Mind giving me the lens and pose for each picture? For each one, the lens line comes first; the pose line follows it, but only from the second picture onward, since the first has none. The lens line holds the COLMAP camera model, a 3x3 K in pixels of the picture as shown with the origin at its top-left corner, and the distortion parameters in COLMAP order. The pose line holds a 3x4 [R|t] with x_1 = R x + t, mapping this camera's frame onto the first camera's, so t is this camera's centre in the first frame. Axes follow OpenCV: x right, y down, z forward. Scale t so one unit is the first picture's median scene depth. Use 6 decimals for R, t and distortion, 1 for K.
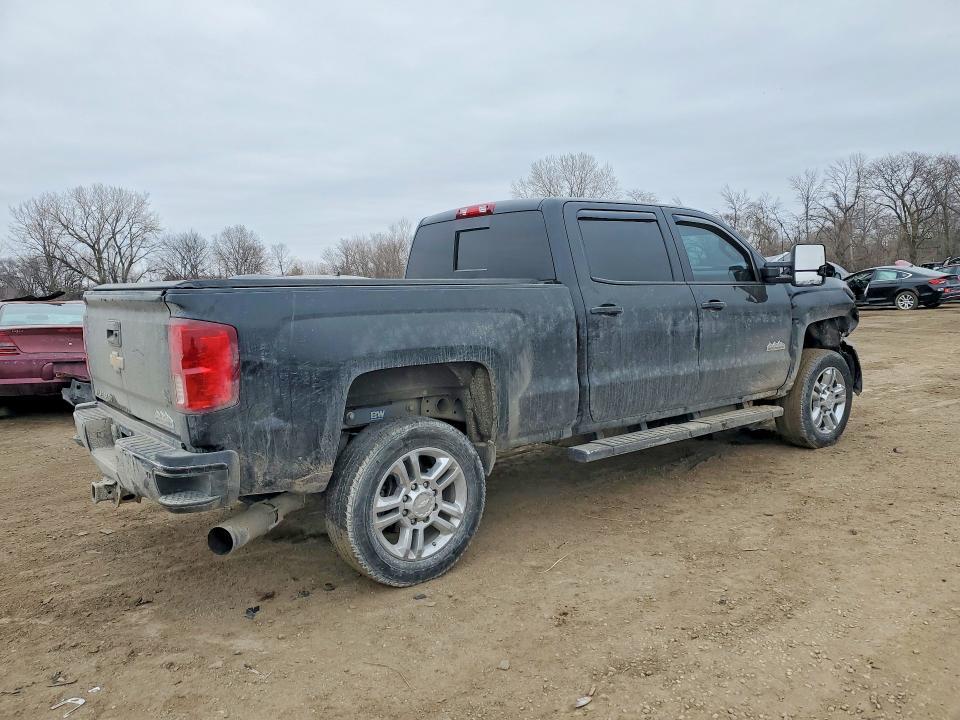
lens RADIAL K [[762.3, 0, 465.2], [0, 762.3, 362.6], [0, 0, 1]] dist [0.120248, -0.150901]
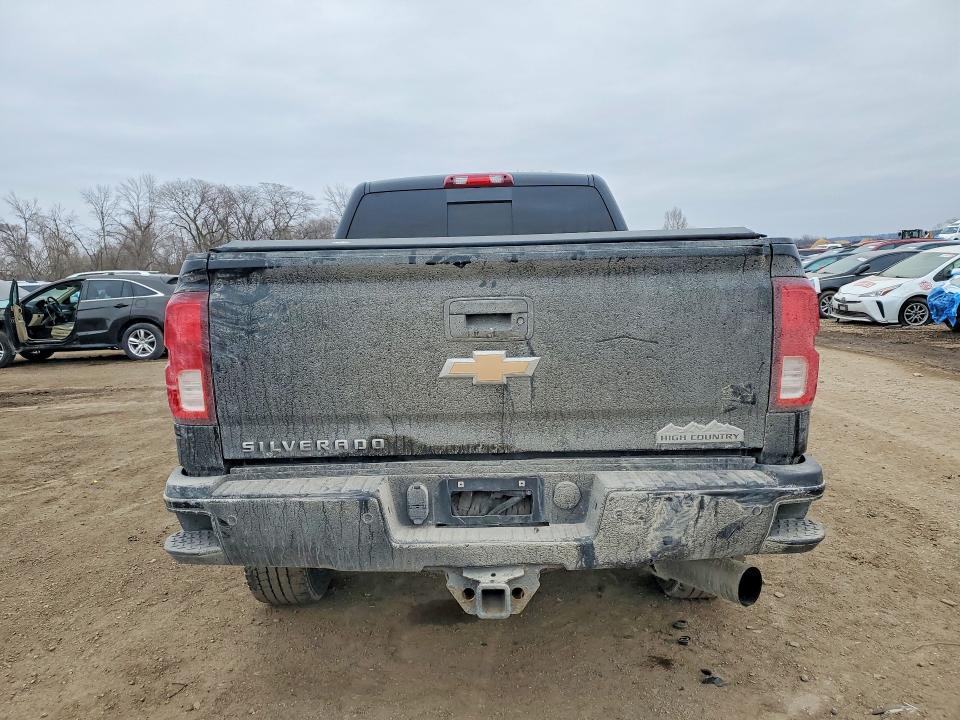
lens RADIAL K [[762.3, 0, 465.2], [0, 762.3, 362.6], [0, 0, 1]] dist [0.120248, -0.150901]
pose [[0.610480, -0.075074, 0.788466, -0.601575], [0.095570, 0.995206, 0.020762, -0.011941], [-0.786244, 0.062679, 0.614728, 0.430104]]
